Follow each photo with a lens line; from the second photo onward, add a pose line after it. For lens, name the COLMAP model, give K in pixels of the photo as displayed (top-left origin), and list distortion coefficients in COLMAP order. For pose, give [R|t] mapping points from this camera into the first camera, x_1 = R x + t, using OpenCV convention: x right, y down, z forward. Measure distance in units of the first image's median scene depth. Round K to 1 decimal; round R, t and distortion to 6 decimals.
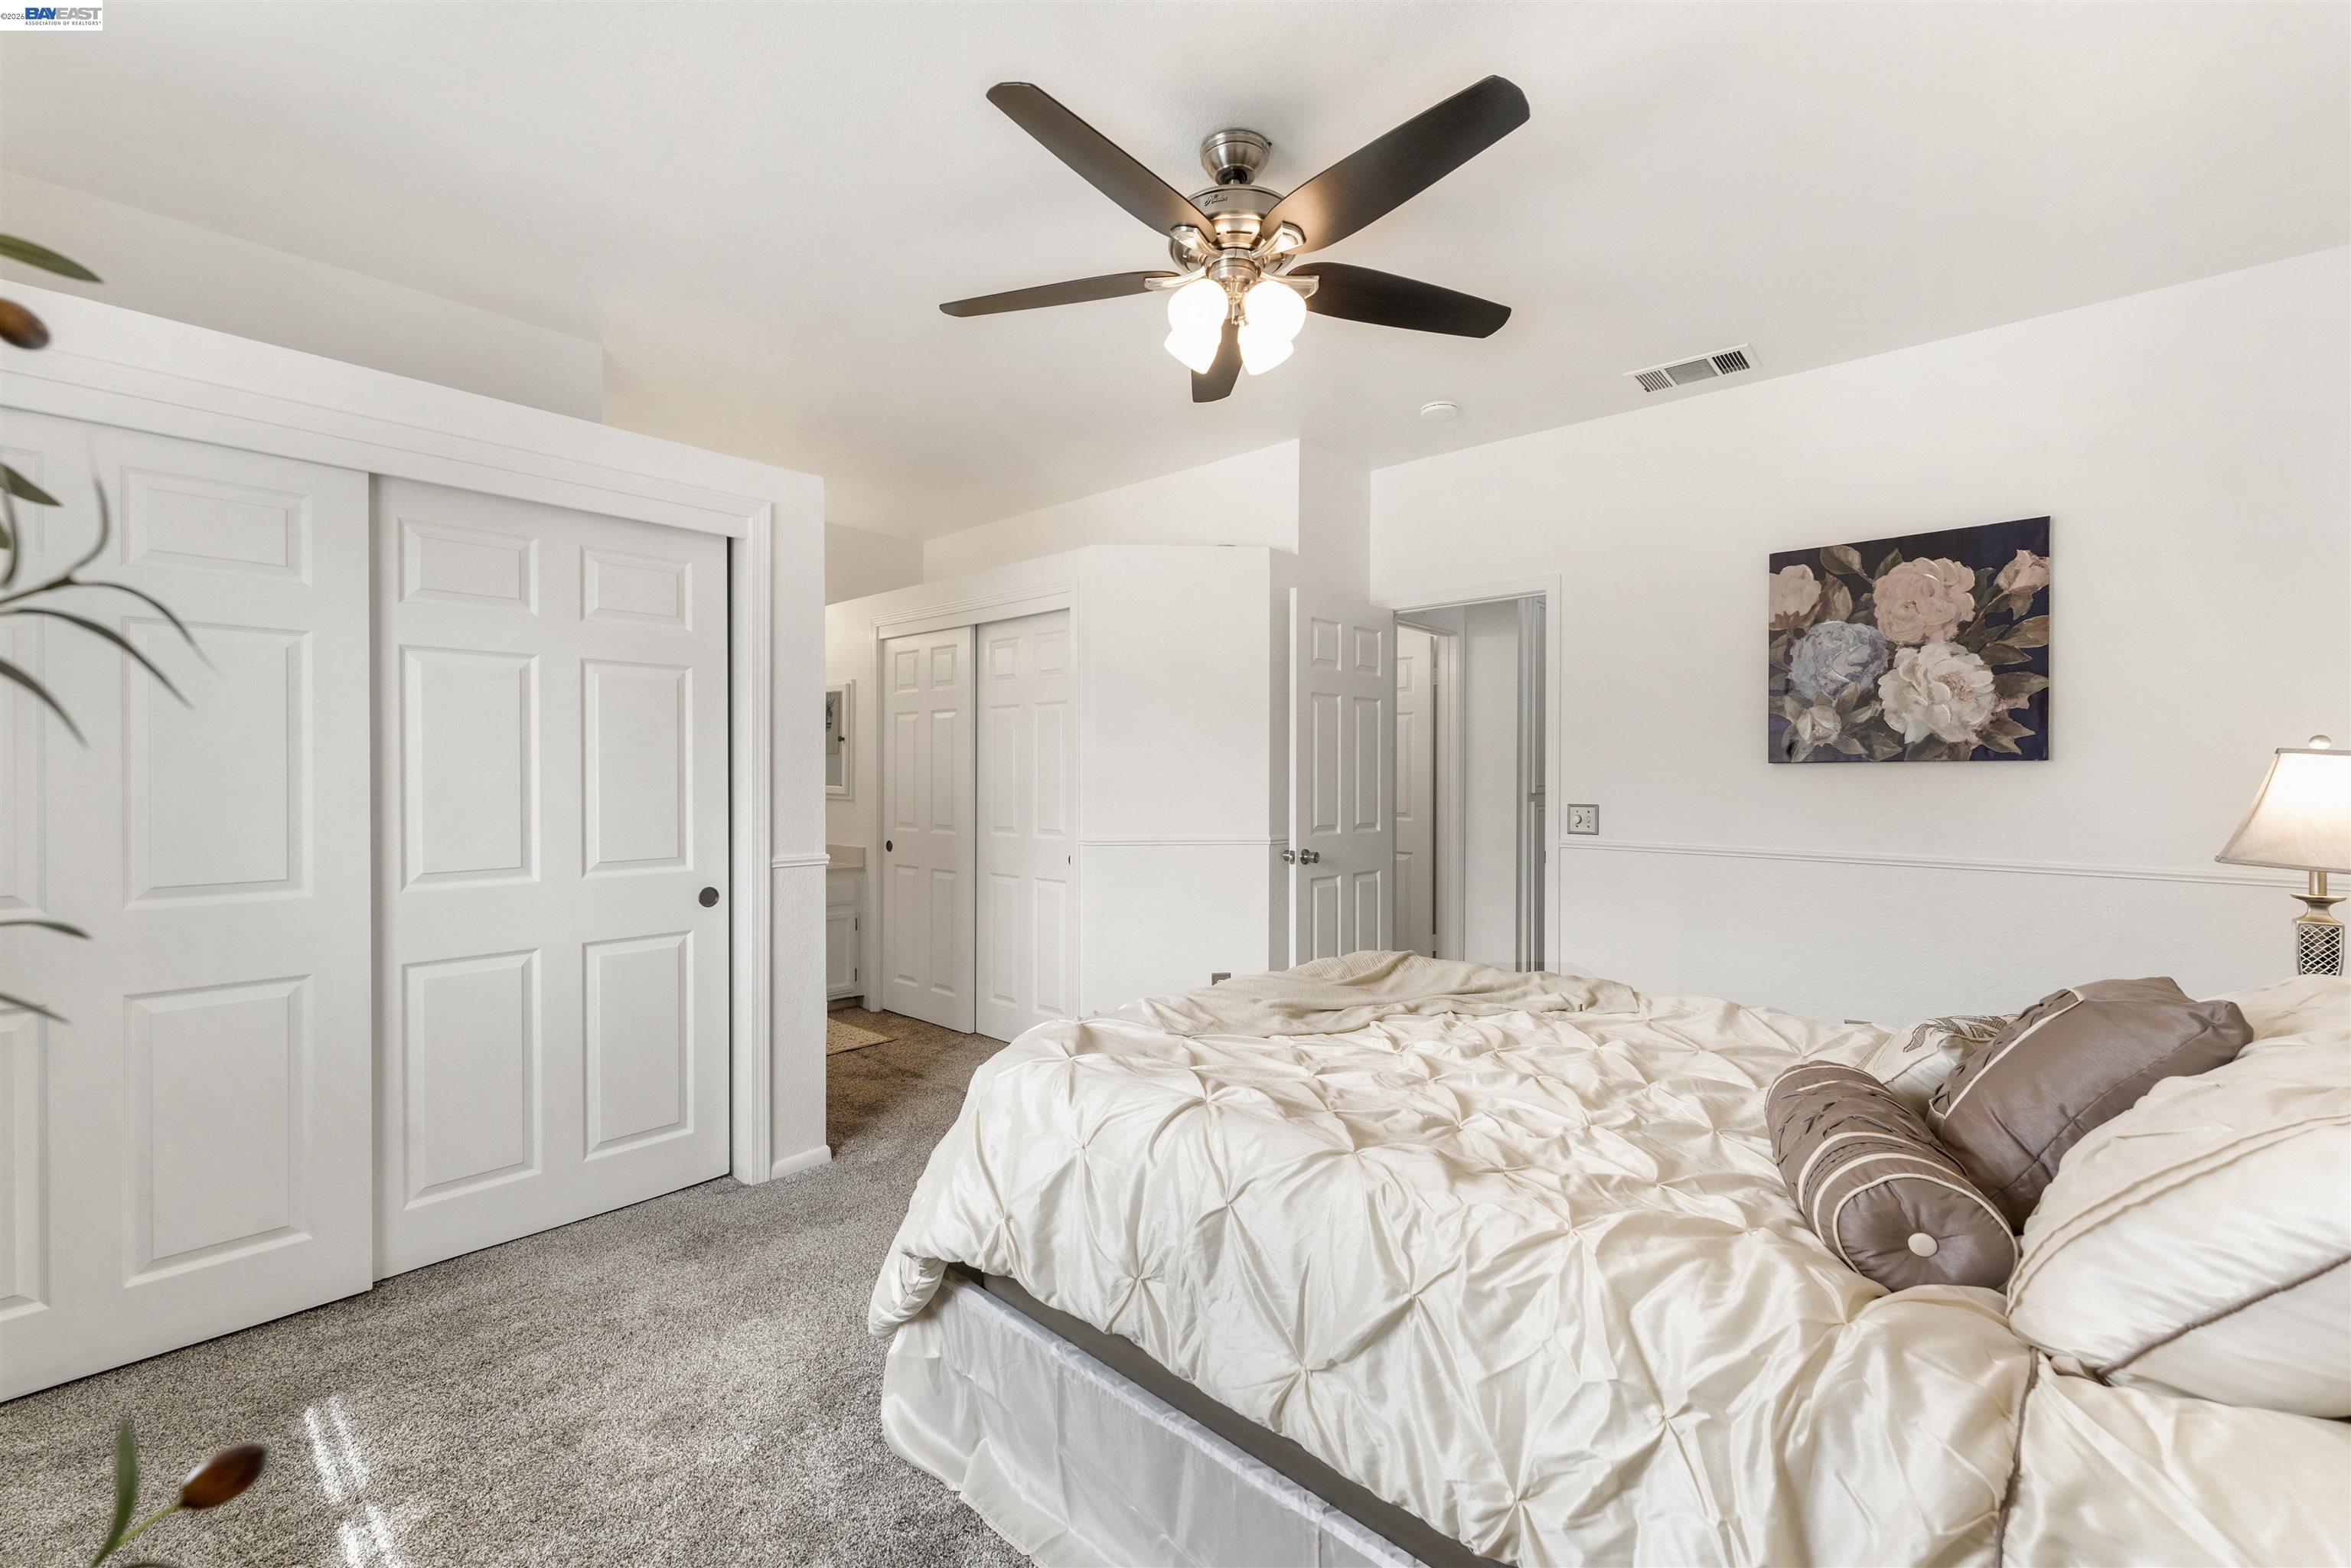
lens RADIAL K [[958.3, 0, 1186.2], [0, 958.3, 783.9], [0, 0, 1]] dist [-0.000043, -0.000110]
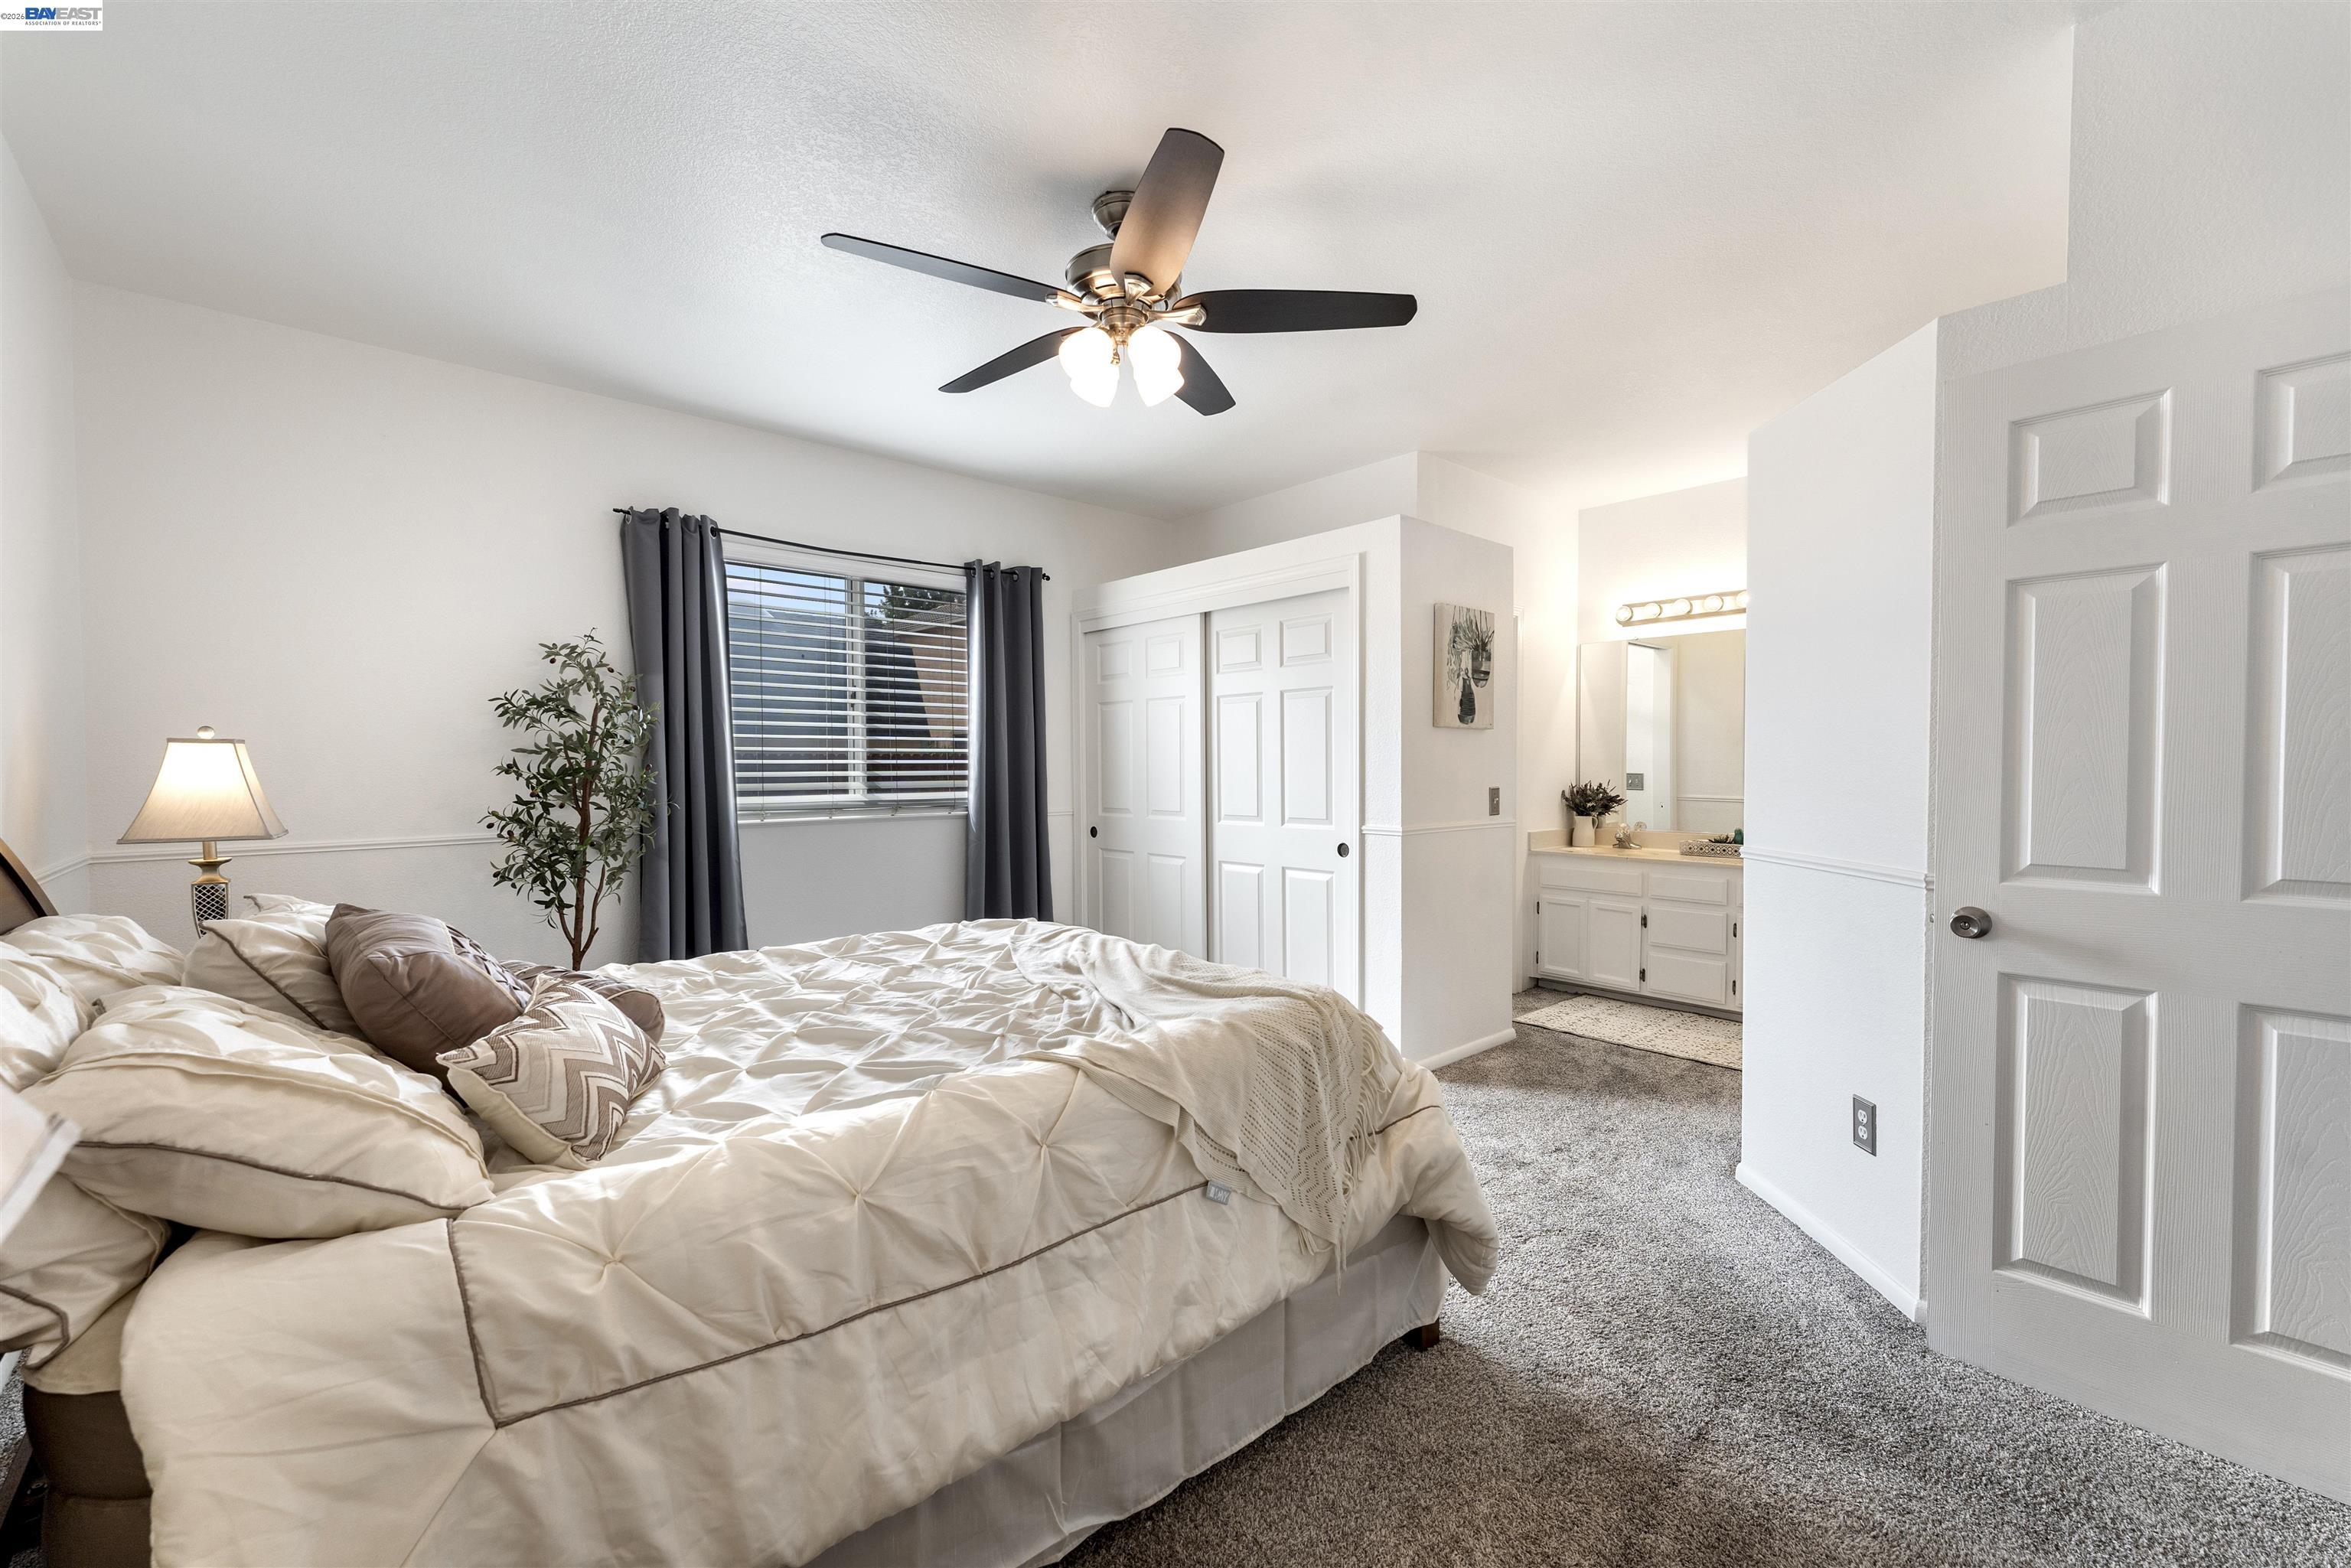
lens RADIAL K [[958.3, 0, 1186.2], [0, 958.3, 783.9], [0, 0, 1]] dist [-0.000043, -0.000110]
pose [[-0.140069, 0.016620, -0.990002, 0.912077], [0.000993, 0.999861, 0.016646, -0.000680], [0.990141, 0.001349, -0.140066, 0.980607]]
